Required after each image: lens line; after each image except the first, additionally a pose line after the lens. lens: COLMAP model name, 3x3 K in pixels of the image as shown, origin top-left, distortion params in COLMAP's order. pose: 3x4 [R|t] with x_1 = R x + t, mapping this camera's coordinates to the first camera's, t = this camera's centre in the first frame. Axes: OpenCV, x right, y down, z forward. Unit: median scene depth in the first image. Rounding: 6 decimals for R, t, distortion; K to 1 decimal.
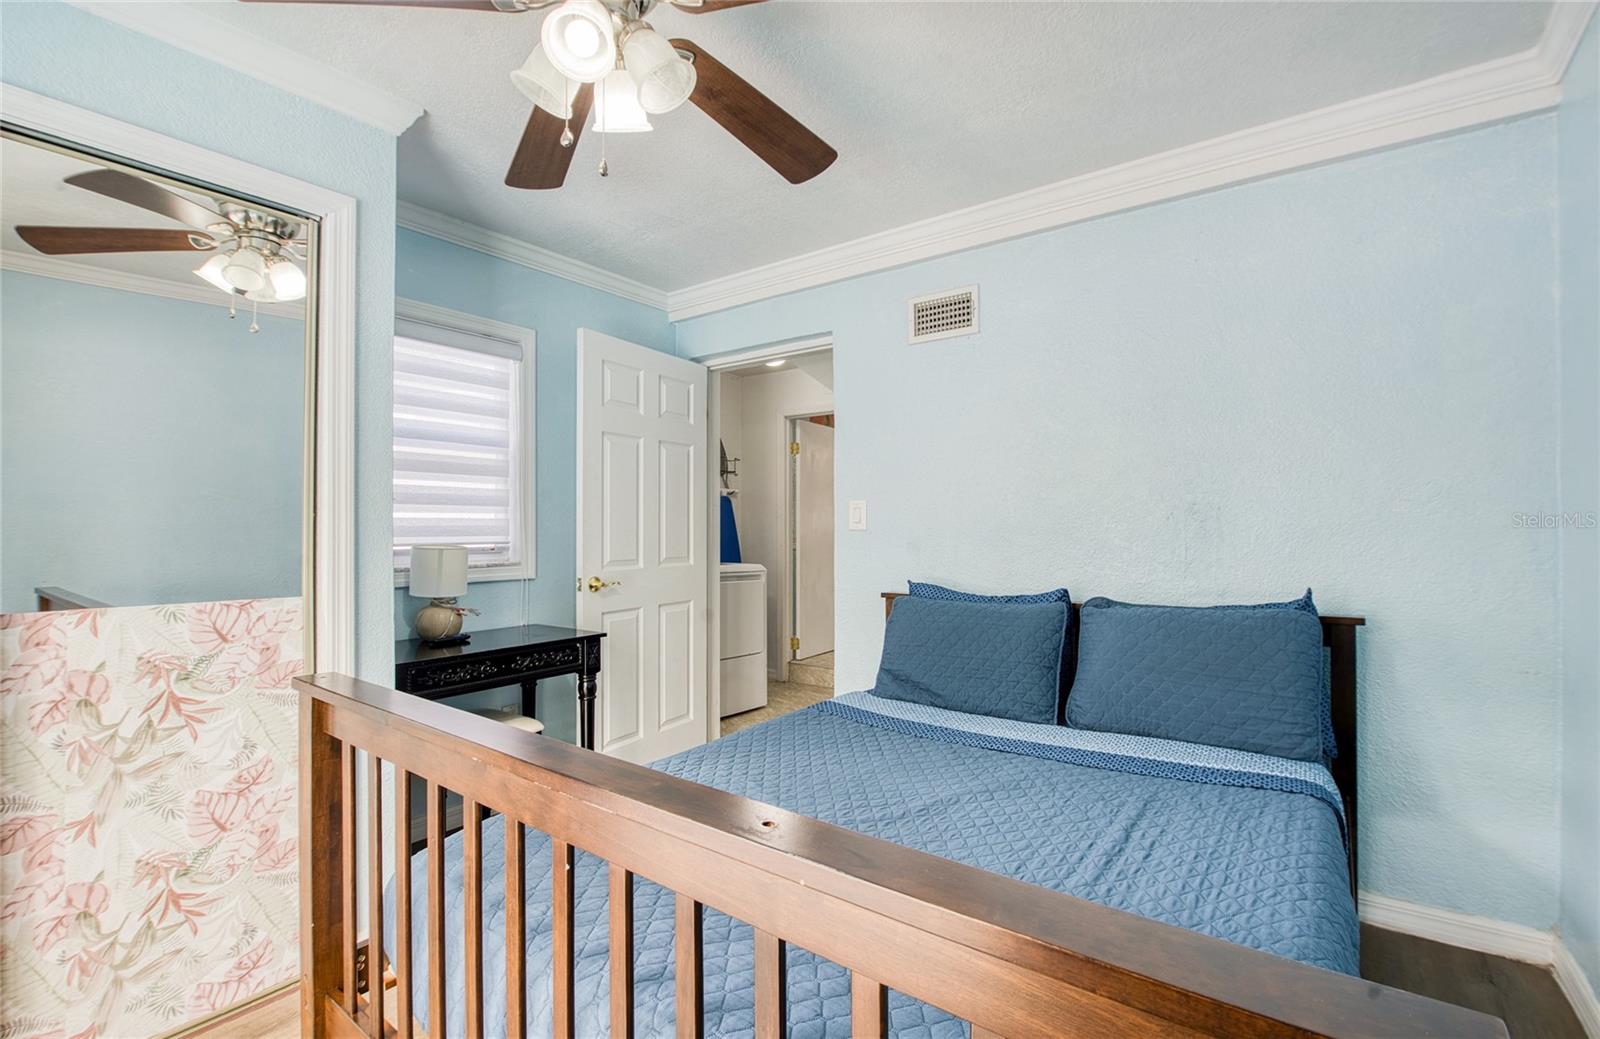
lens RADIAL K [[709.6, 0, 799.0], [0, 709.6, 525.0], [0, 0, 1]] dist [-0.004621, -0.001112]
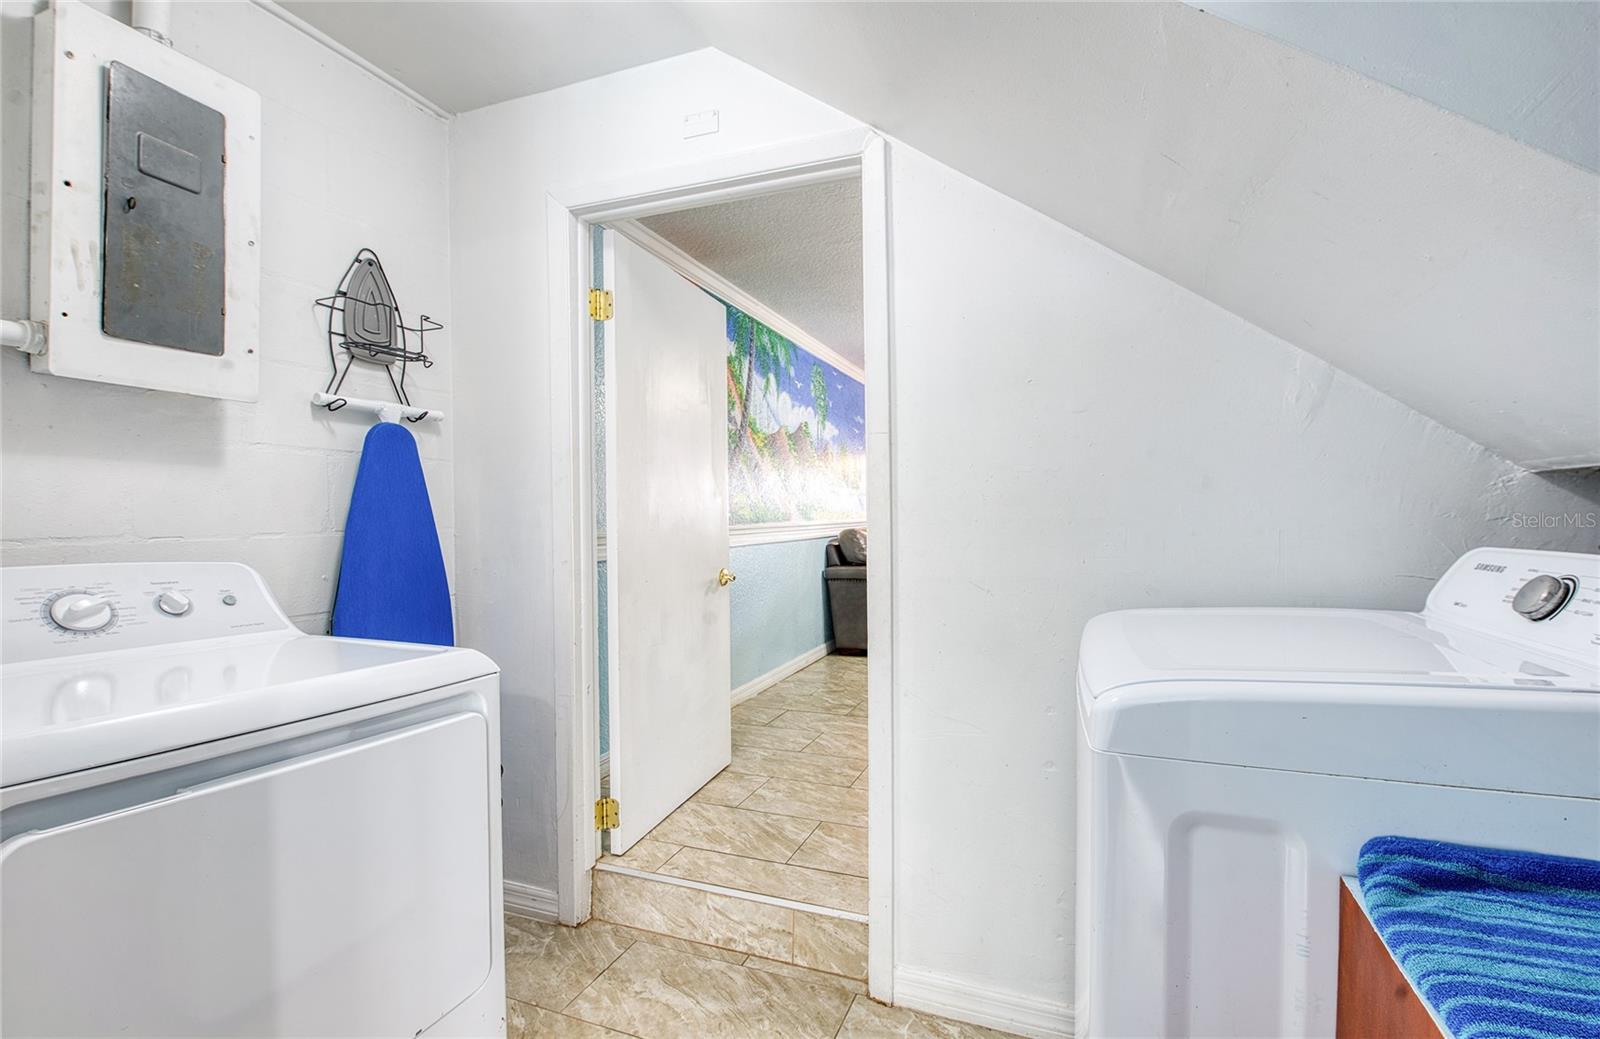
lens RADIAL K [[709.6, 0, 807.6], [0, 709.6, 516.5], [0, 0, 1]] dist [-0.004621, -0.001112]
pose [[0.961808, -0.010643, 0.273516, -0.004499], [0.009160, 0.999936, 0.006698, 0.003850], [-0.273570, -0.003936, 0.961844, 0.604901]]
